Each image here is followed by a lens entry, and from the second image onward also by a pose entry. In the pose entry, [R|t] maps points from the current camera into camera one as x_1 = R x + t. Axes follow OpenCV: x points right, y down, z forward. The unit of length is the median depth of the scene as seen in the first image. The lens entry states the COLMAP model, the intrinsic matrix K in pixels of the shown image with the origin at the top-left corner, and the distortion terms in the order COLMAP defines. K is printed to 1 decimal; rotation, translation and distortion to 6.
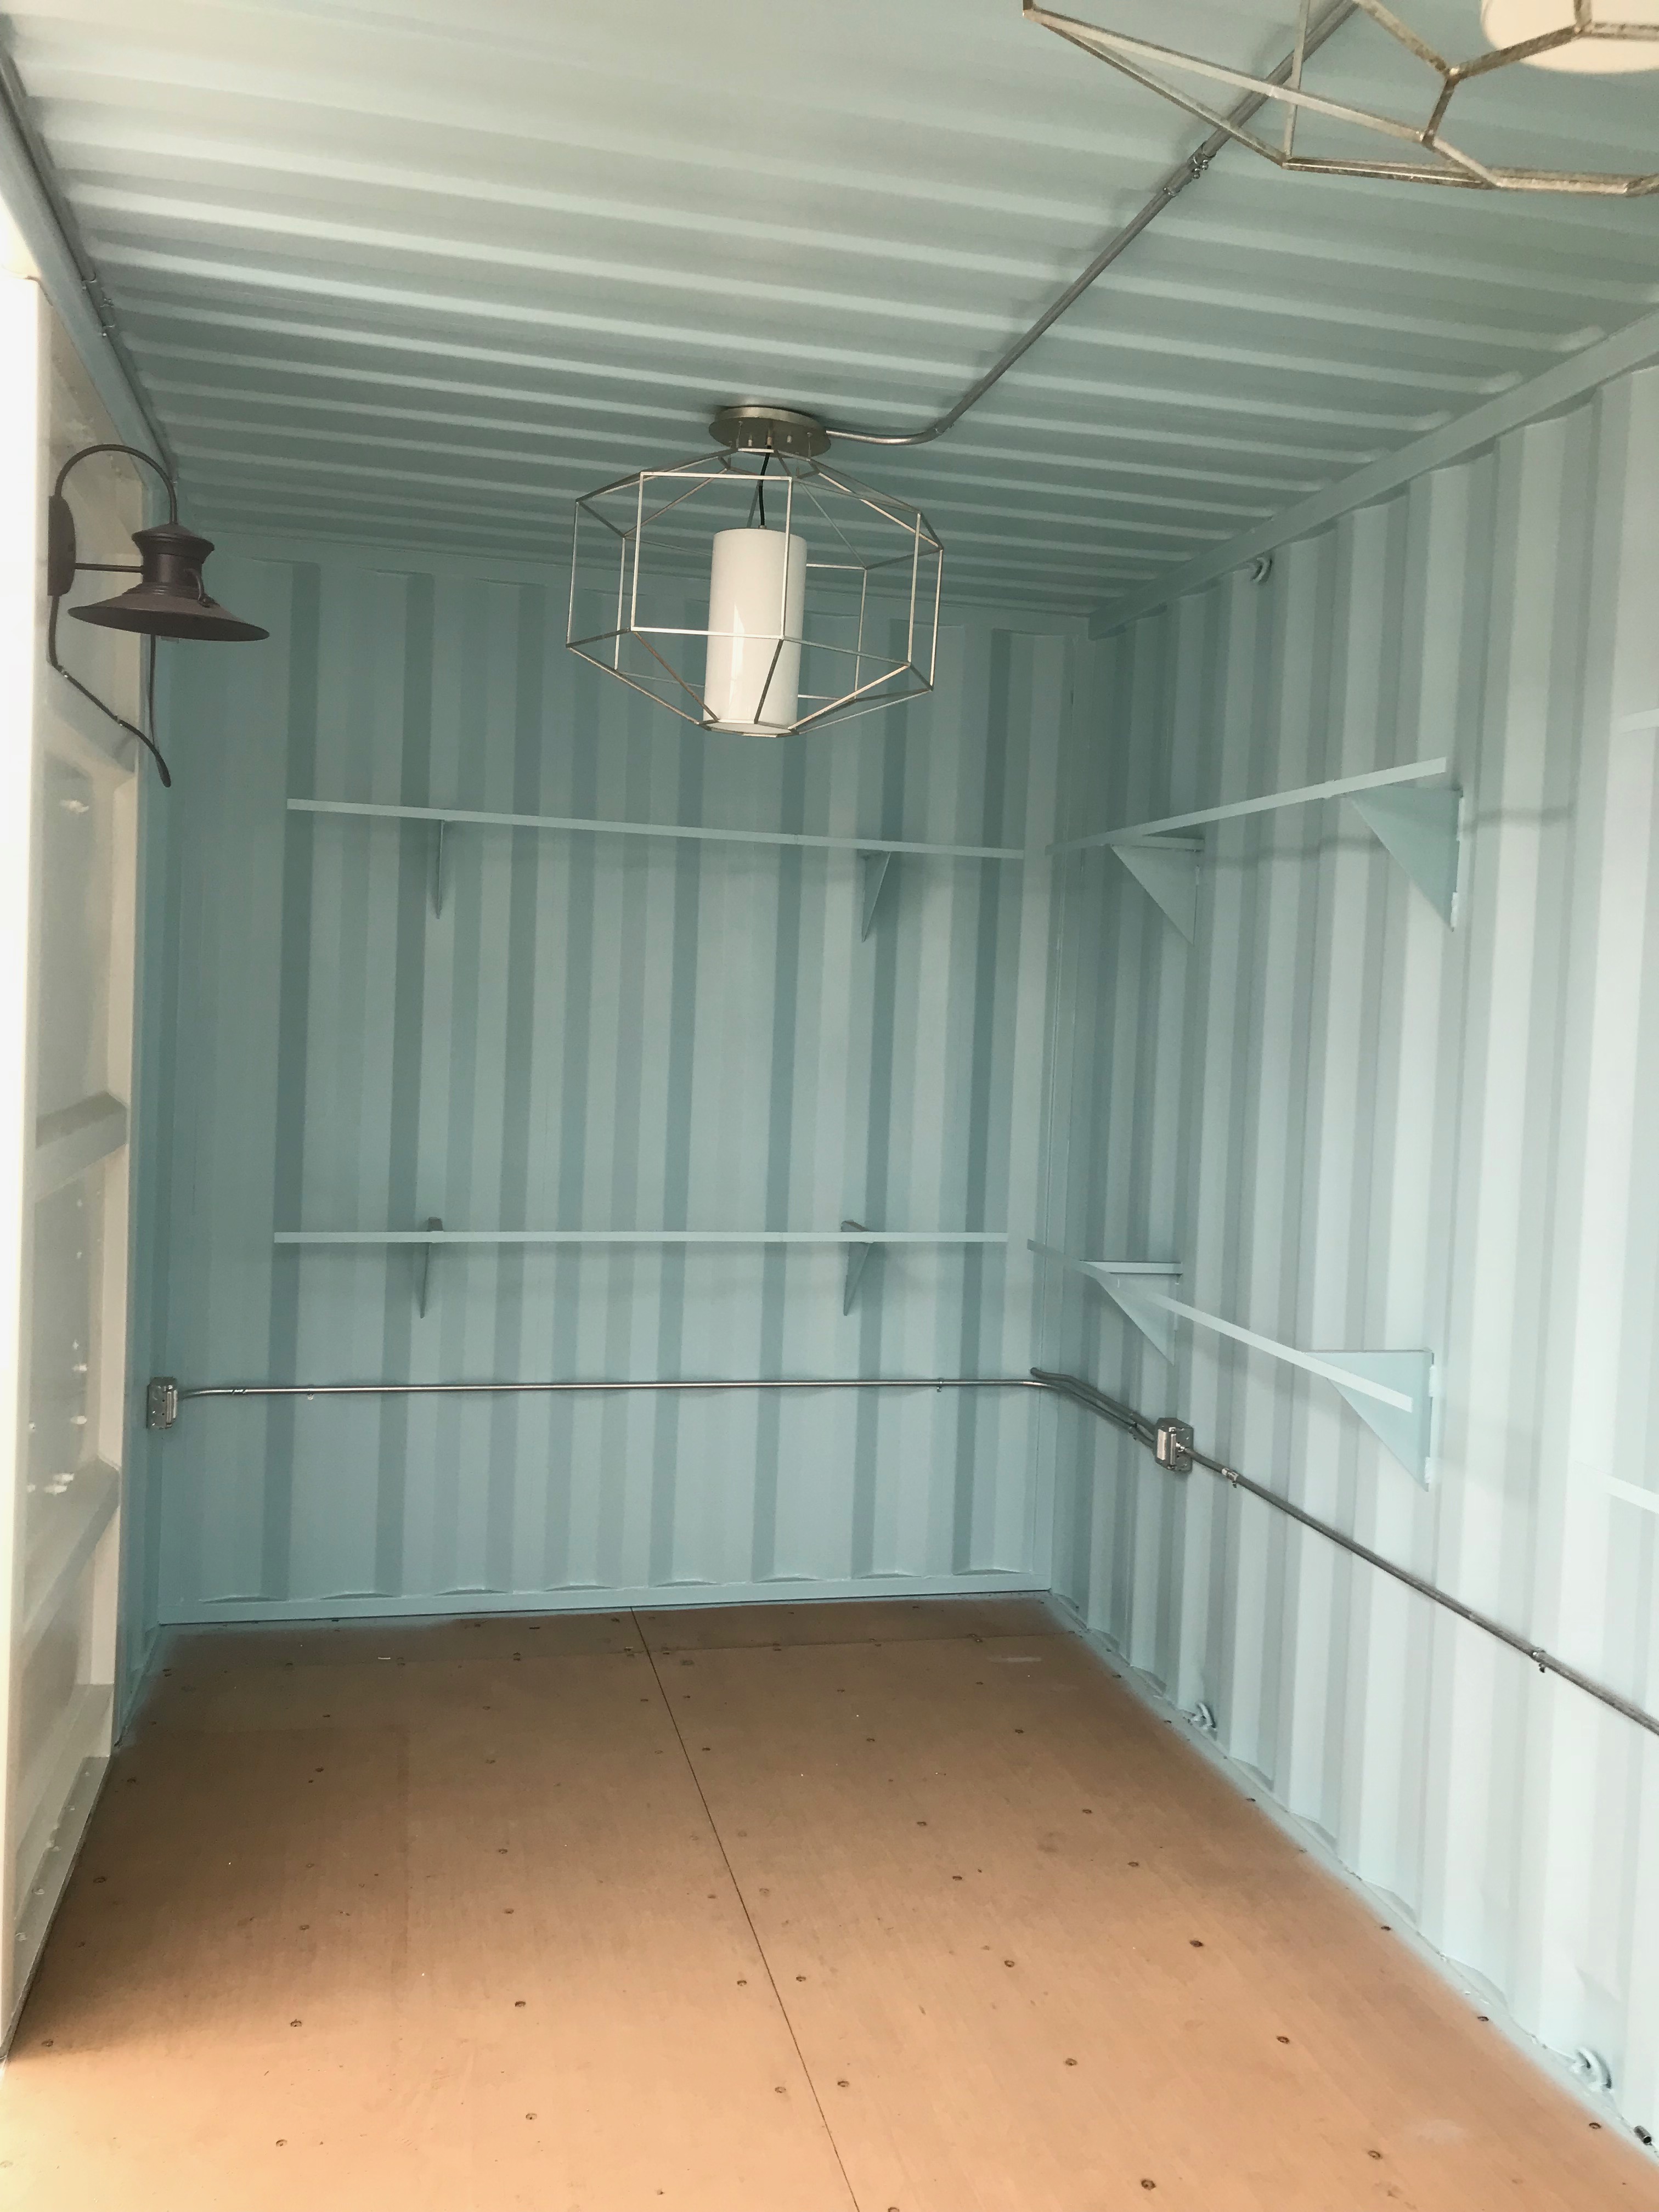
lens RADIAL K [[1838.2, 0, 829.5], [0, 1838.2, 1106.0], [0, 0, 1]] dist [0.026974, 0.006922]
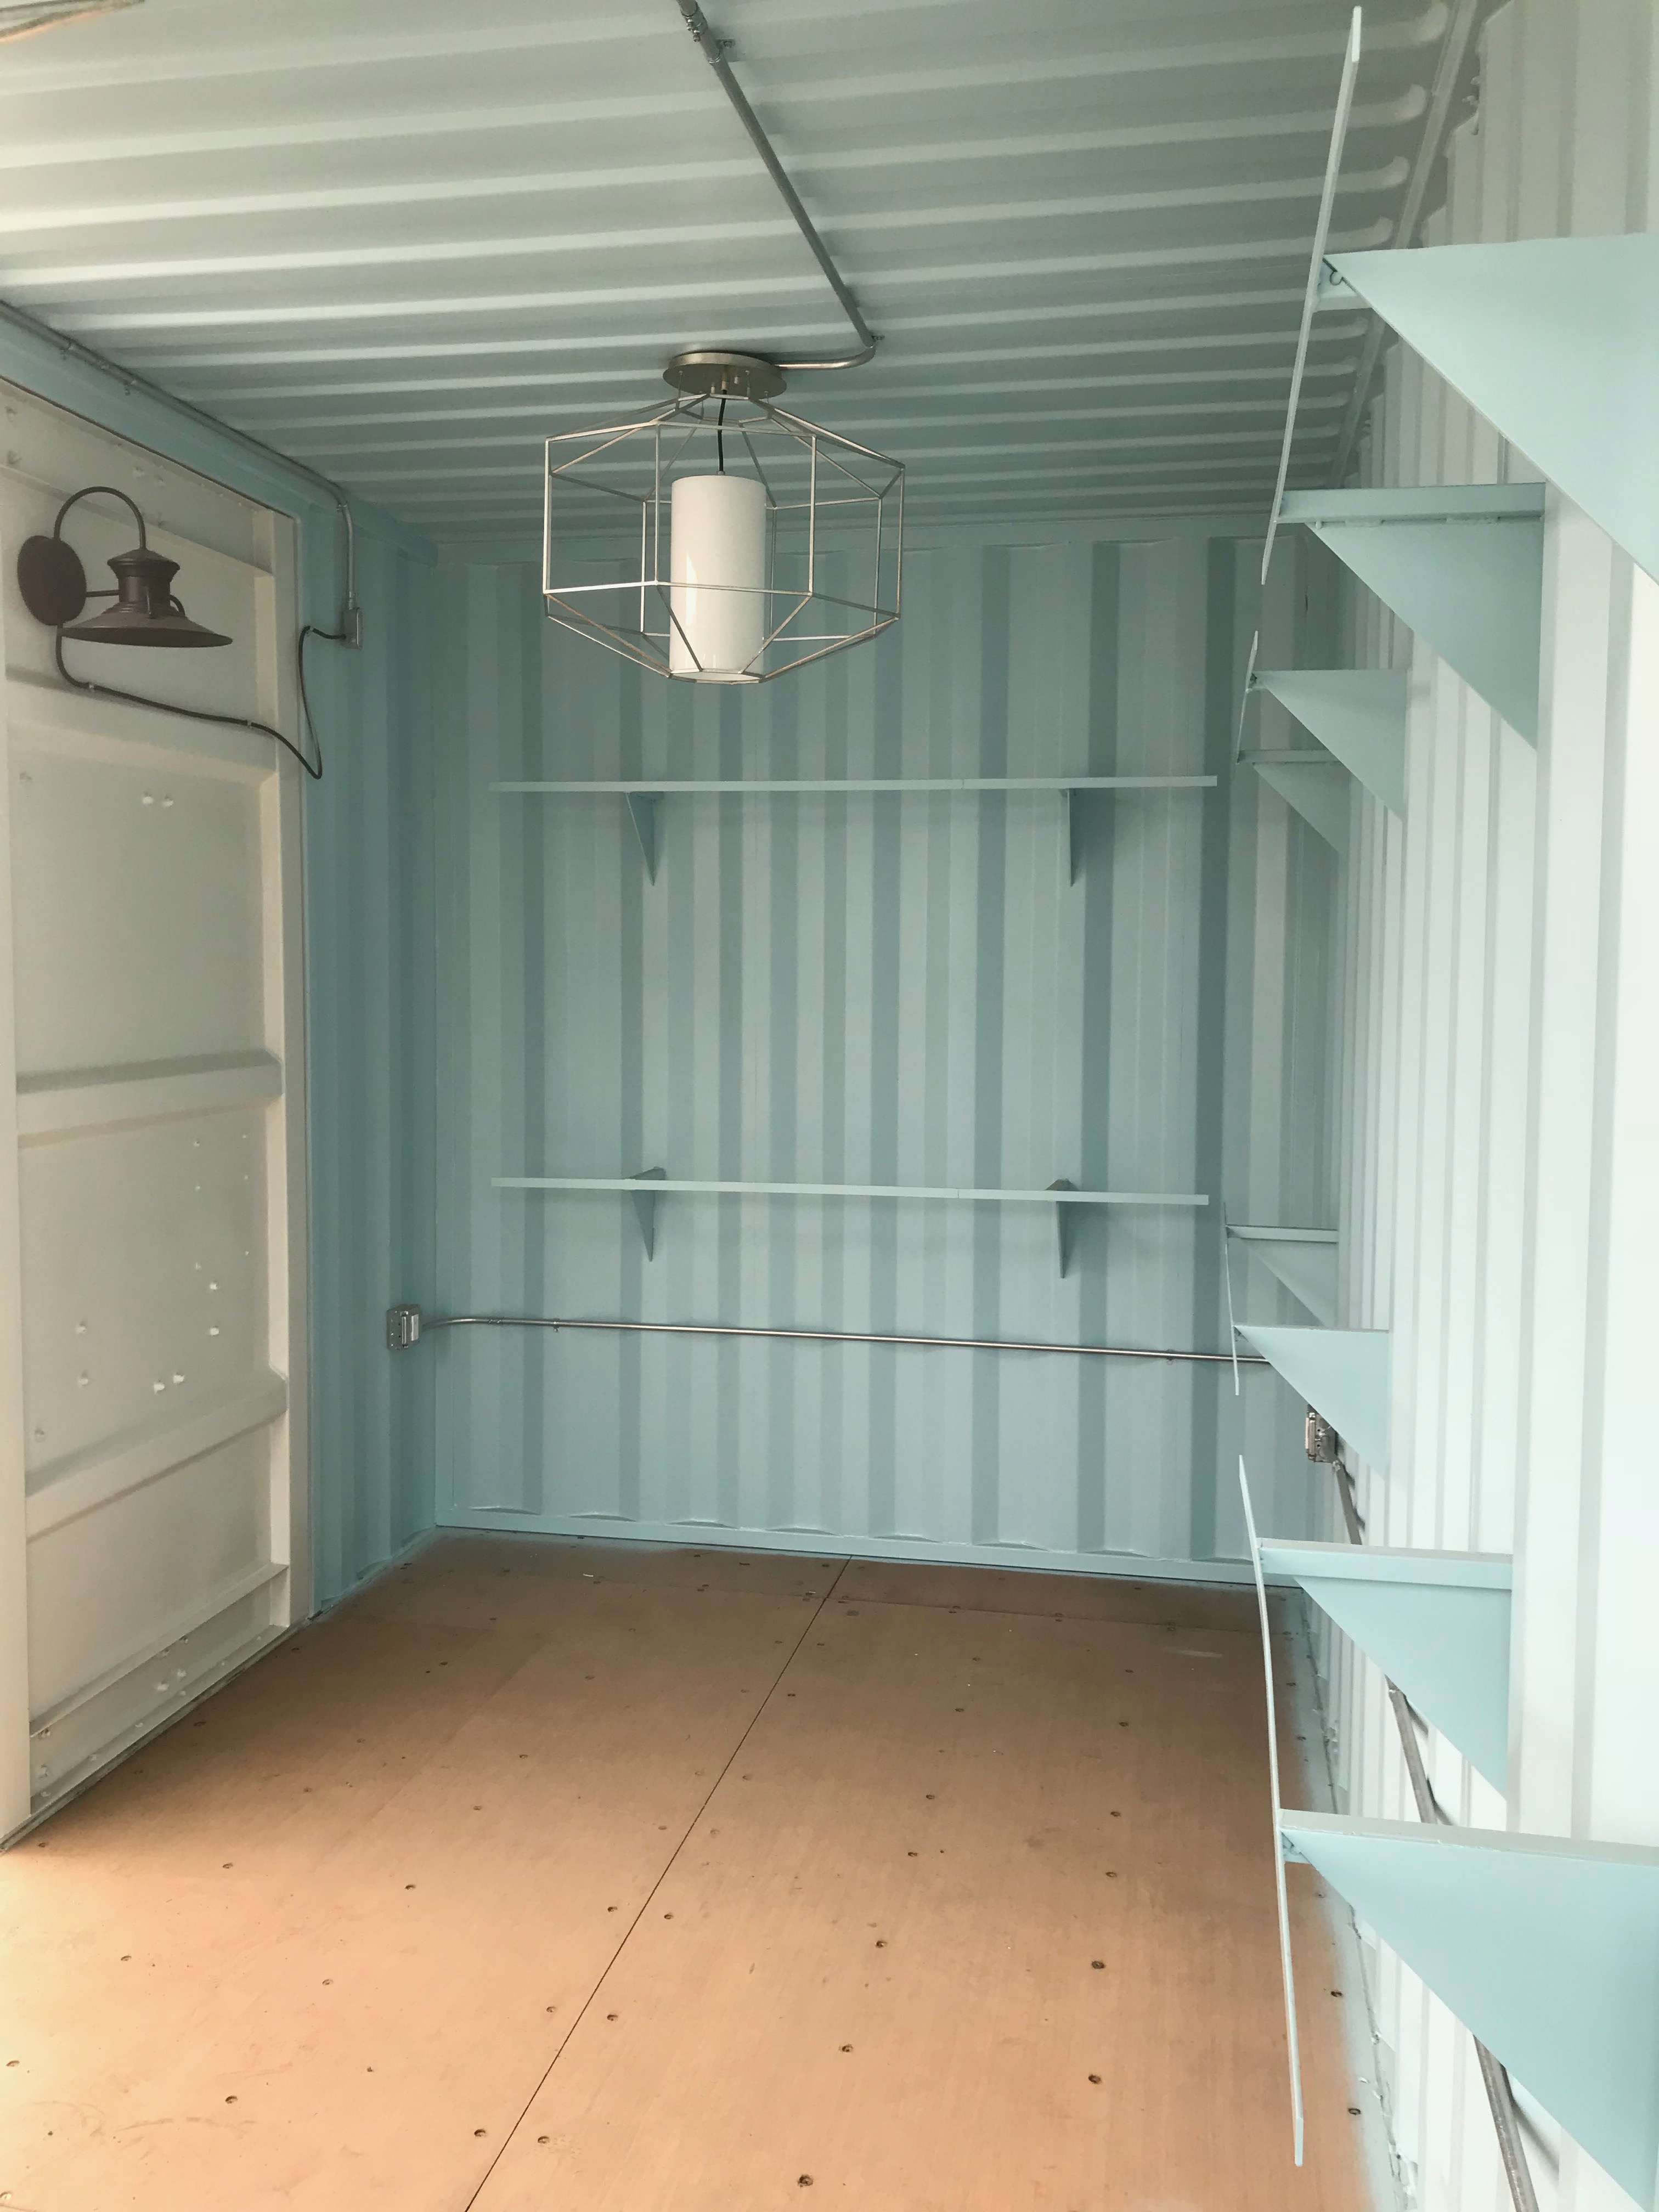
lens RADIAL K [[1837.3, 0, 829.5], [0, 1837.3, 1106.0], [0, 0, 1]] dist [0.052981, -0.010997]
pose [[0.905431, 0.001305, -0.424491, 0.322606], [0.005548, 0.999873, 0.014909, 0.009776], [0.424457, -0.015854, 0.905309, 0.082947]]
